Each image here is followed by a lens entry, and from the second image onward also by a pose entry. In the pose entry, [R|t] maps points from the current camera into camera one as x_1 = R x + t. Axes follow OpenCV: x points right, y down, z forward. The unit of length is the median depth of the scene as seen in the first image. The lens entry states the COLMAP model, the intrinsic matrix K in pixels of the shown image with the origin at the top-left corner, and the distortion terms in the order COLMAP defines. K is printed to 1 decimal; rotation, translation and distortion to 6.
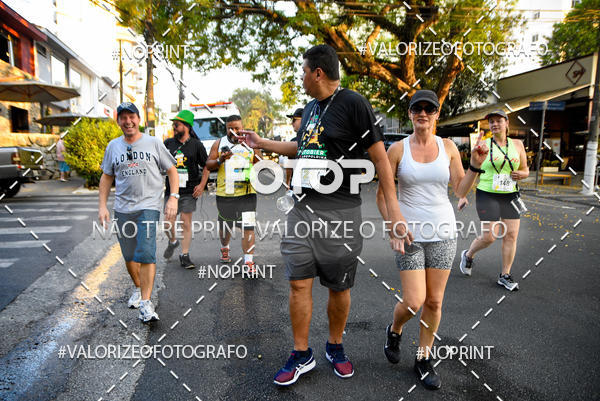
lens RADIAL K [[465.7, 0, 290.1], [0, 465.7, 202.3], [0, 0, 1]] dist [-0.131998, 0.155384]
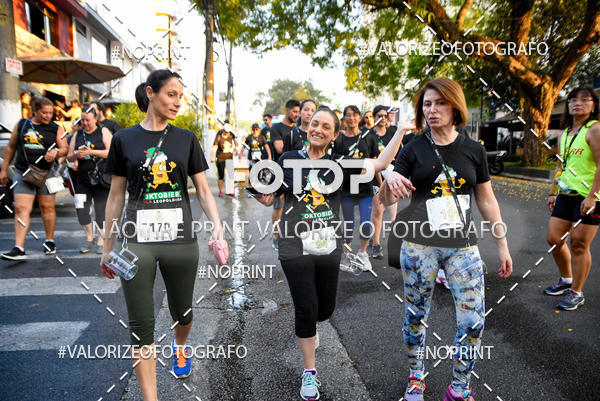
lens RADIAL K [[451.7, 0, 284.9], [0, 451.7, 202.7], [0, 0, 1]] dist [-0.132252, 0.117347]
pose [[0.997614, 0.010622, -0.068217, -0.079932], [-0.009234, 0.999744, 0.020634, -0.017904], [0.068419, -0.019954, 0.997457, 0.150046]]
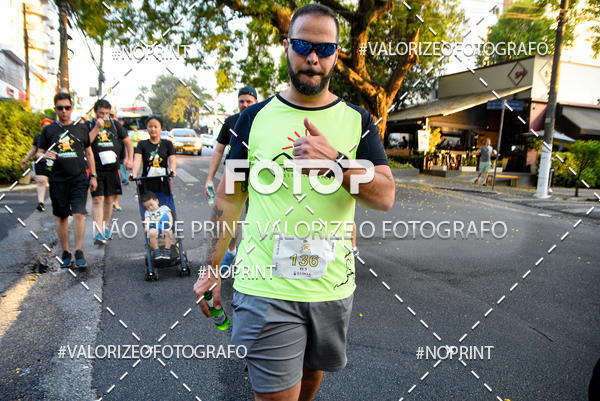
lens RADIAL K [[458.0, 0, 293.0], [0, 458.0, 200.9], [0, 0, 1]] dist [-0.121461, 0.138342]
pose [[0.984047, 0.006438, 0.177793, -0.028456], [-0.009633, 0.999807, 0.017109, -0.013535], [-0.177648, -0.018549, 0.983919, 0.089081]]
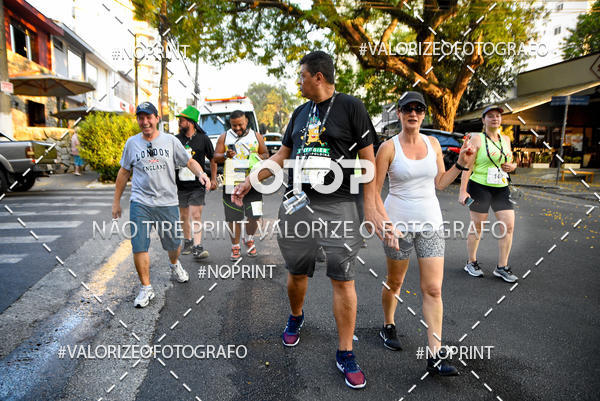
lens RADIAL K [[465.7, 0, 290.1], [0, 465.7, 202.3], [0, 0, 1]] dist [-0.131998, 0.155384]
pose [[0.999447, 0.008123, -0.032236, 0.001053], [-0.007750, 0.999901, 0.011703, -0.001074], [0.032328, -0.011446, 0.999412, 0.005931]]
